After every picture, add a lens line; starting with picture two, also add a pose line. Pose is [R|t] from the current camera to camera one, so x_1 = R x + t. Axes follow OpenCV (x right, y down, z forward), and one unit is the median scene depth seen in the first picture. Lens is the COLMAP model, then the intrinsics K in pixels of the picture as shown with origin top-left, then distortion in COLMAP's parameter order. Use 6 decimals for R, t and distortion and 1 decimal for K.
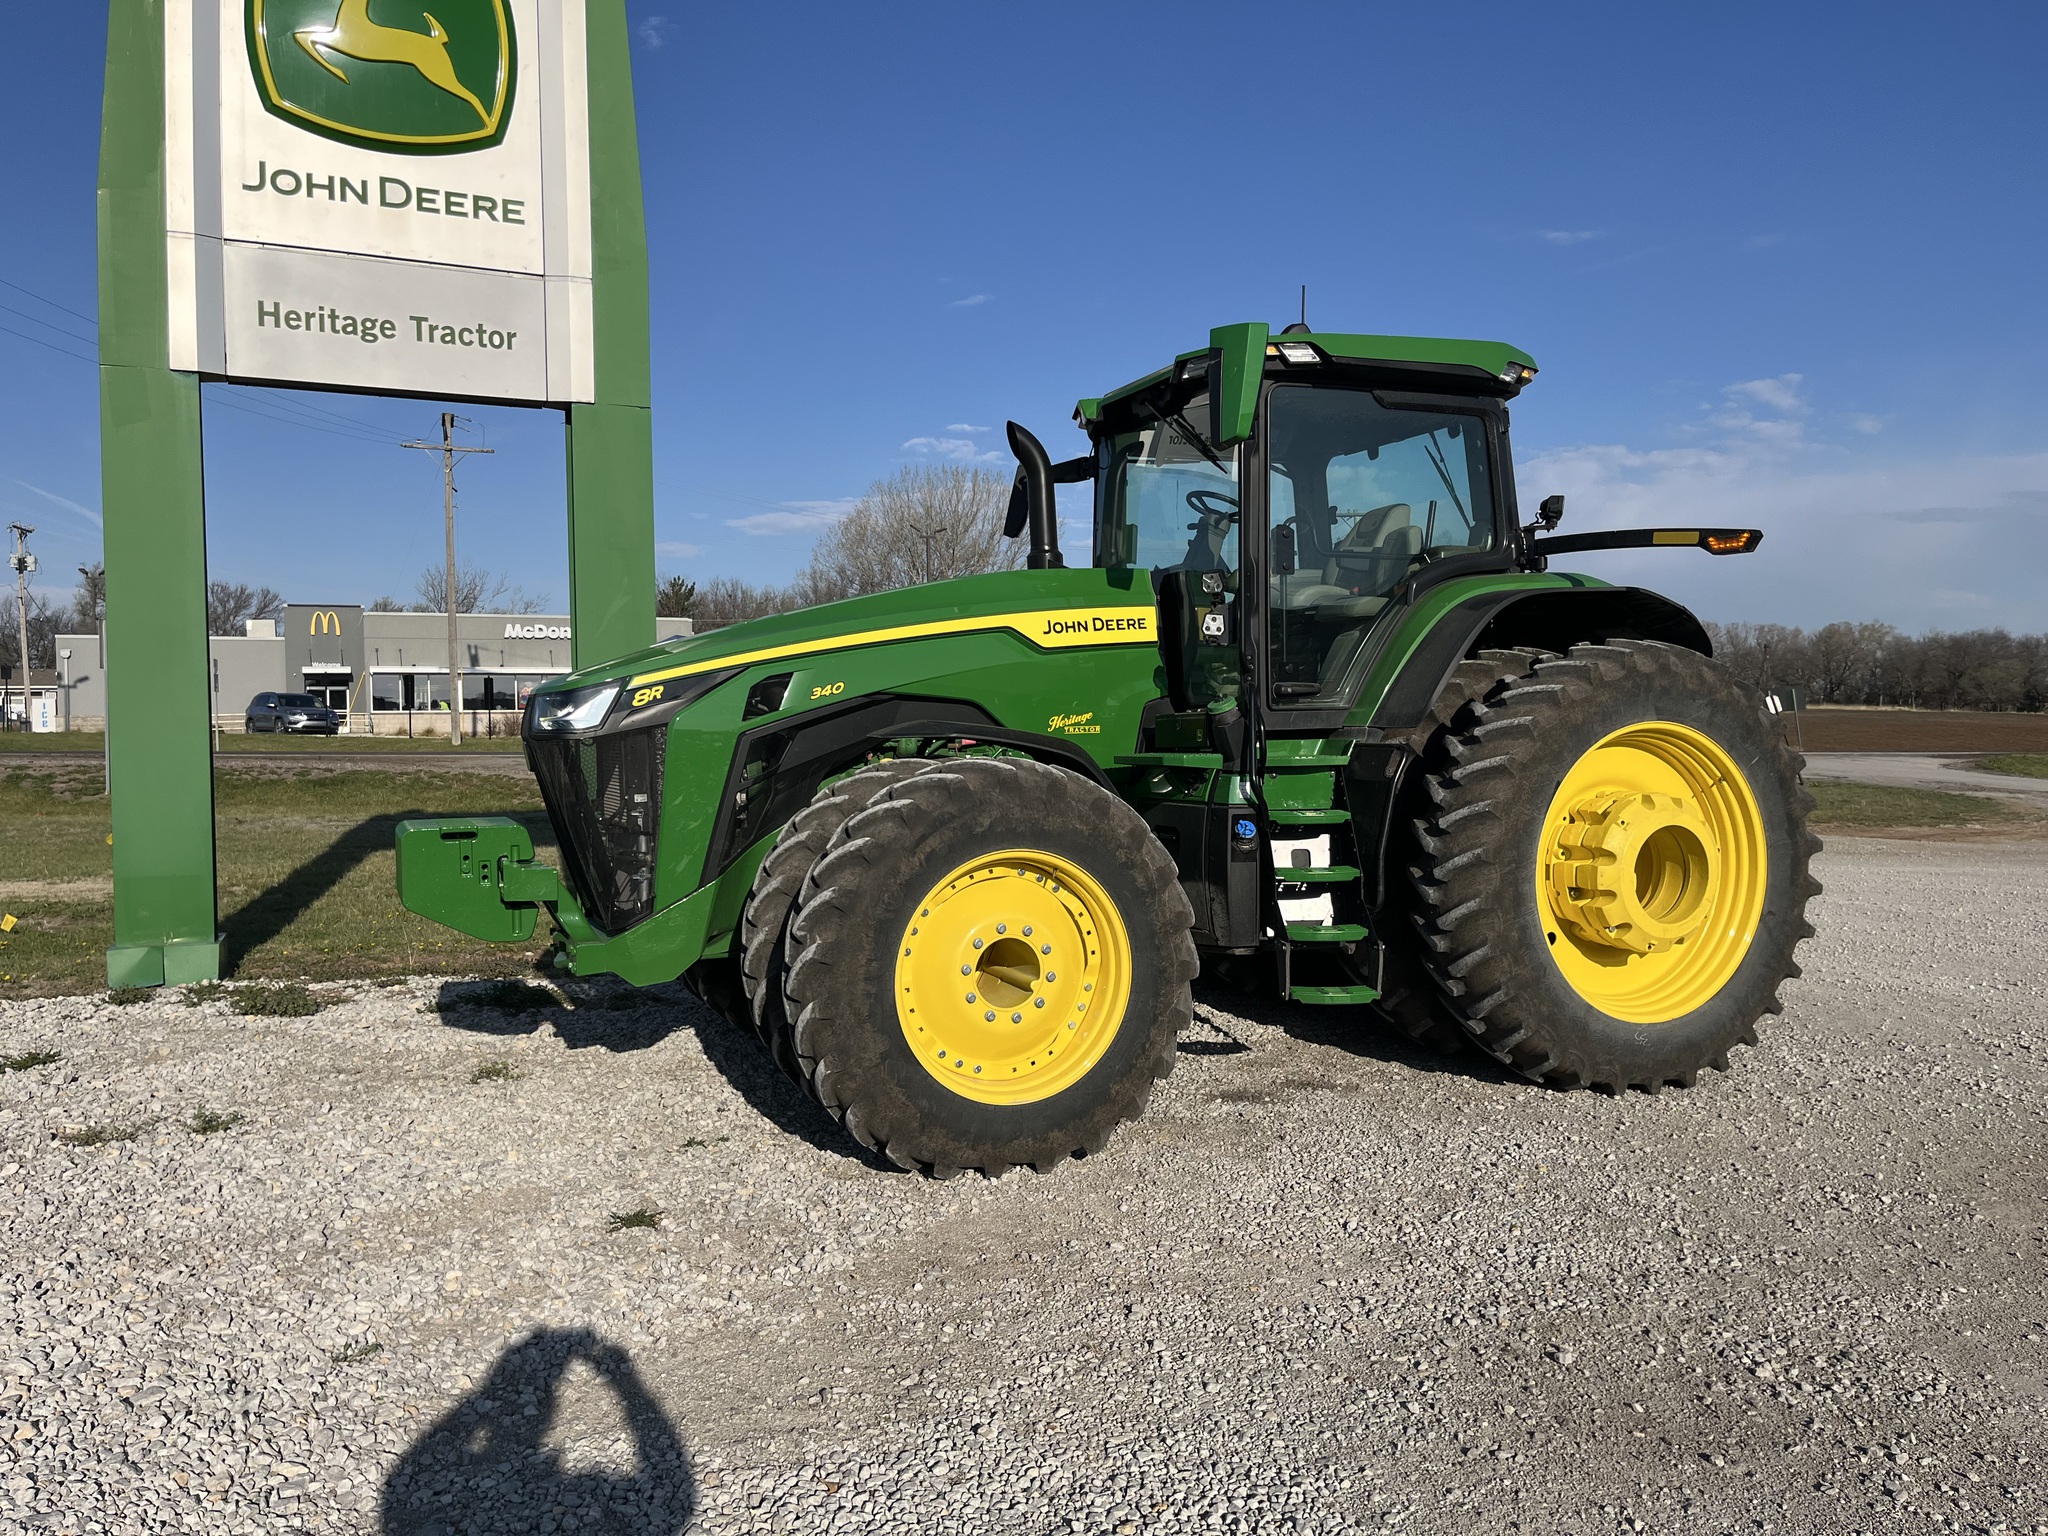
lens RADIAL K [[1587.5, 0, 1054.2], [0, 1587.5, 776.1], [0, 0, 1]] dist [0.081507, -0.130055]
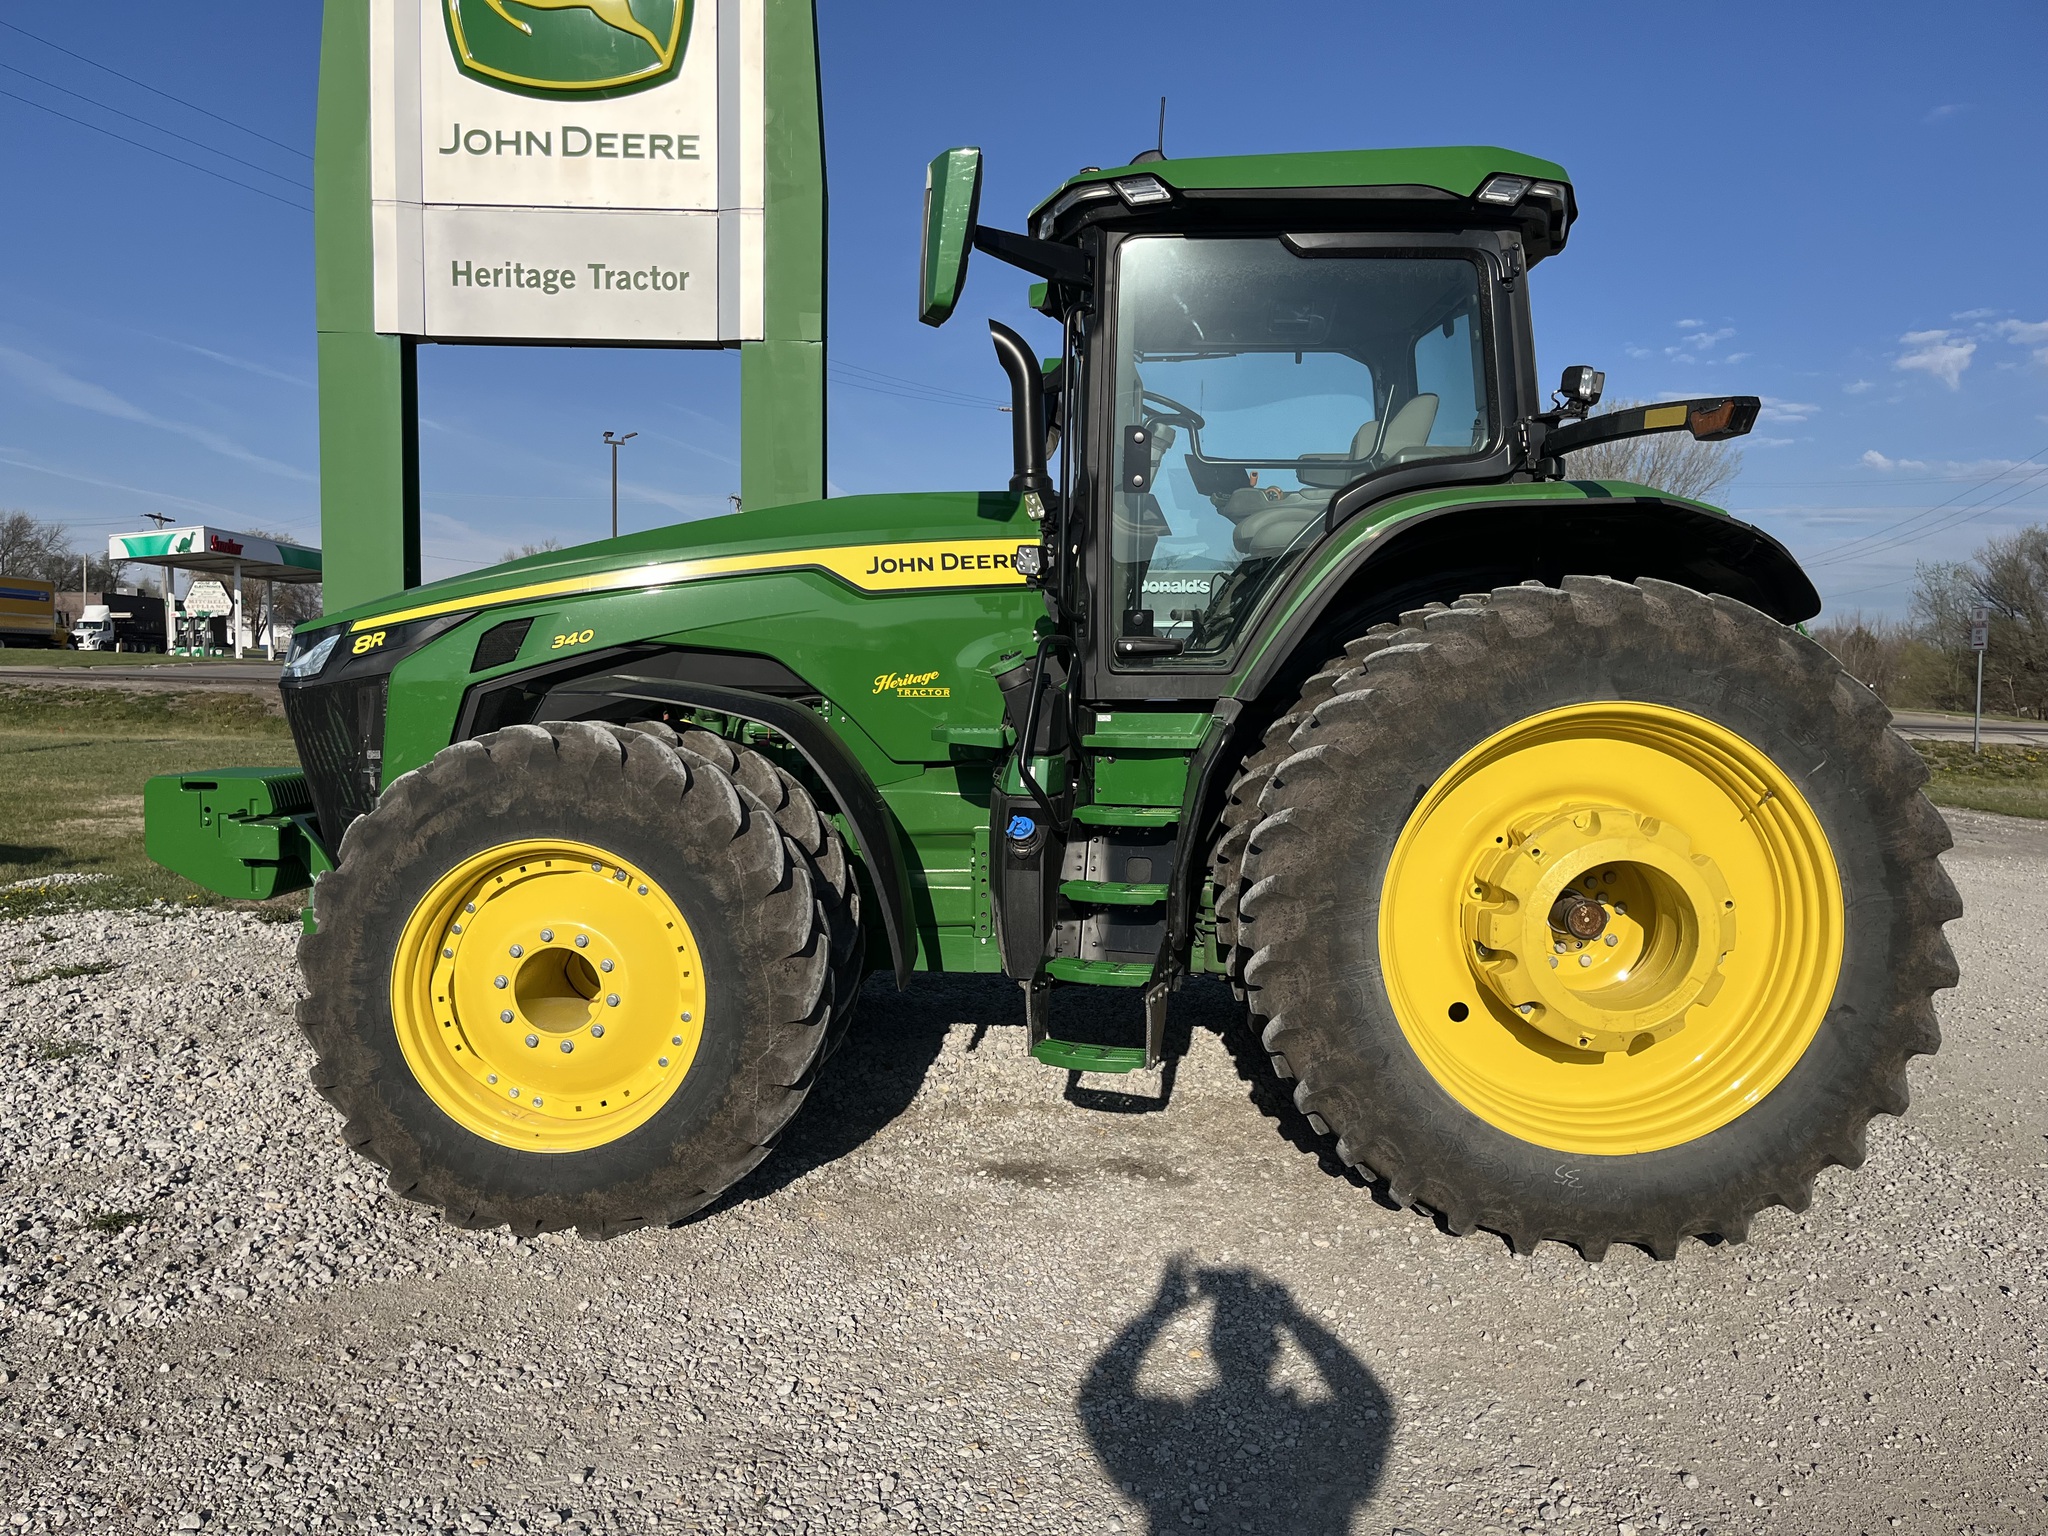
lens RADIAL K [[1595.3, 0, 1033.4], [0, 1595.3, 777.1], [0, 0, 1]] dist [0.065521, -0.098292]
pose [[0.904079, 0.047110, -0.424761, 0.419627], [-0.034547, 0.998709, 0.037234, -0.018370], [0.425967, -0.018988, 0.904539, 0.288088]]
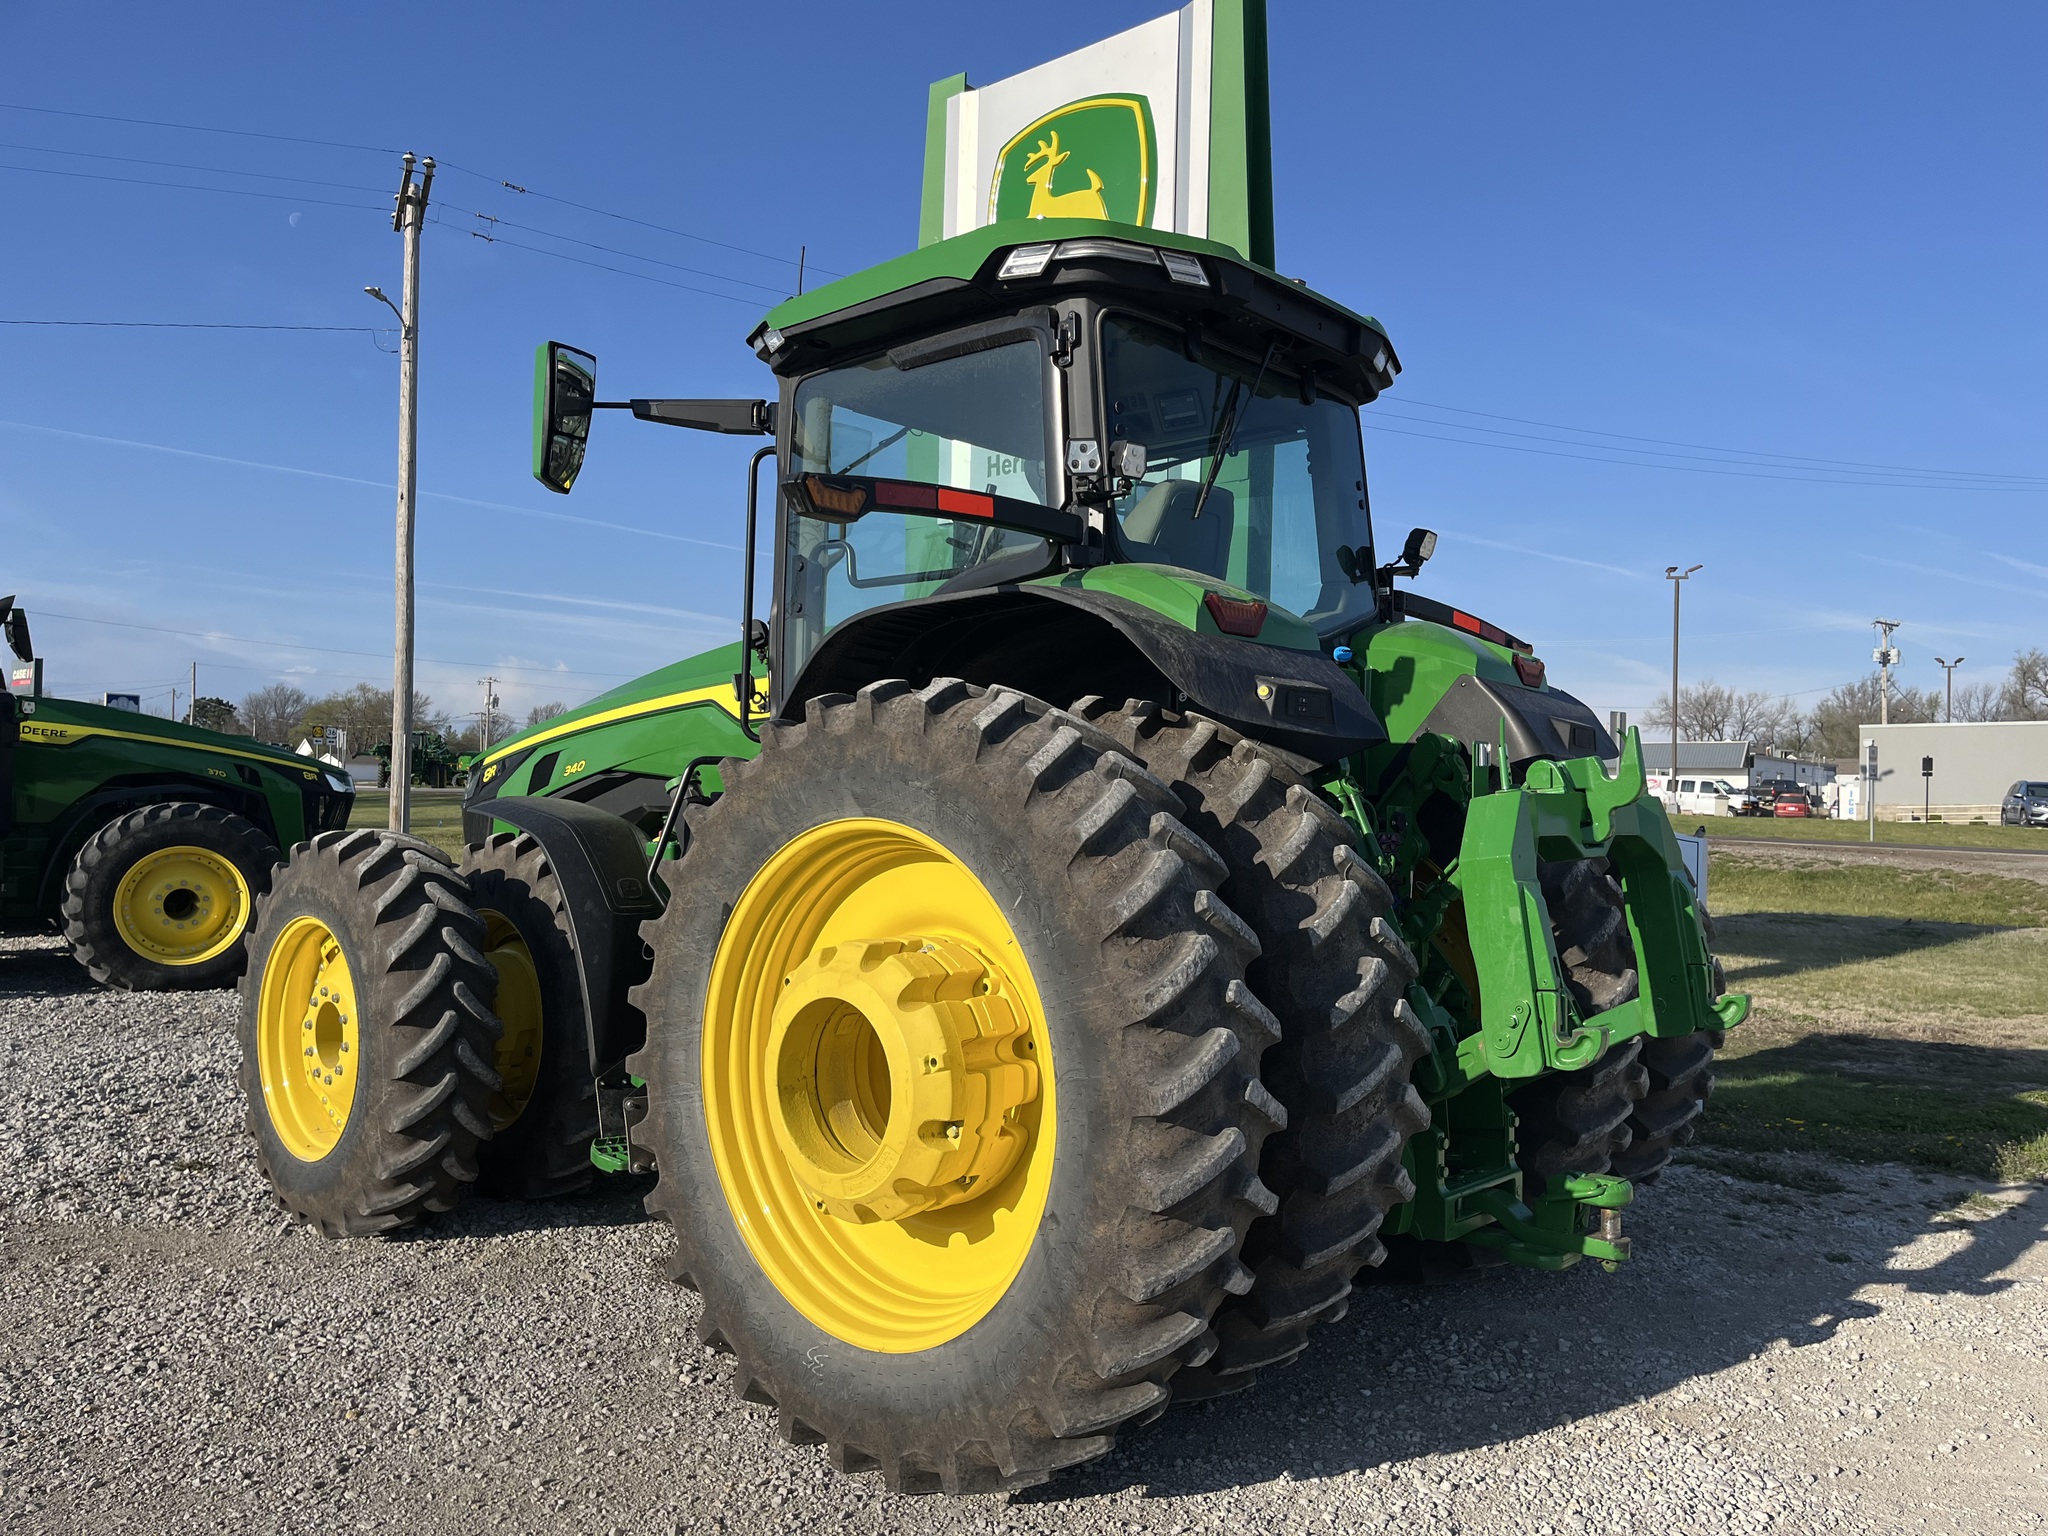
lens RADIAL K [[1595.3, 0, 1033.4], [0, 1595.3, 777.1], [0, 0, 1]] dist [0.065521, -0.098292]
pose [[0.383818, 0.000683, -0.923408, 0.890438], [-0.051737, 0.998445, -0.020767, -0.038072], [0.921958, 0.055745, 0.383257, 0.794562]]
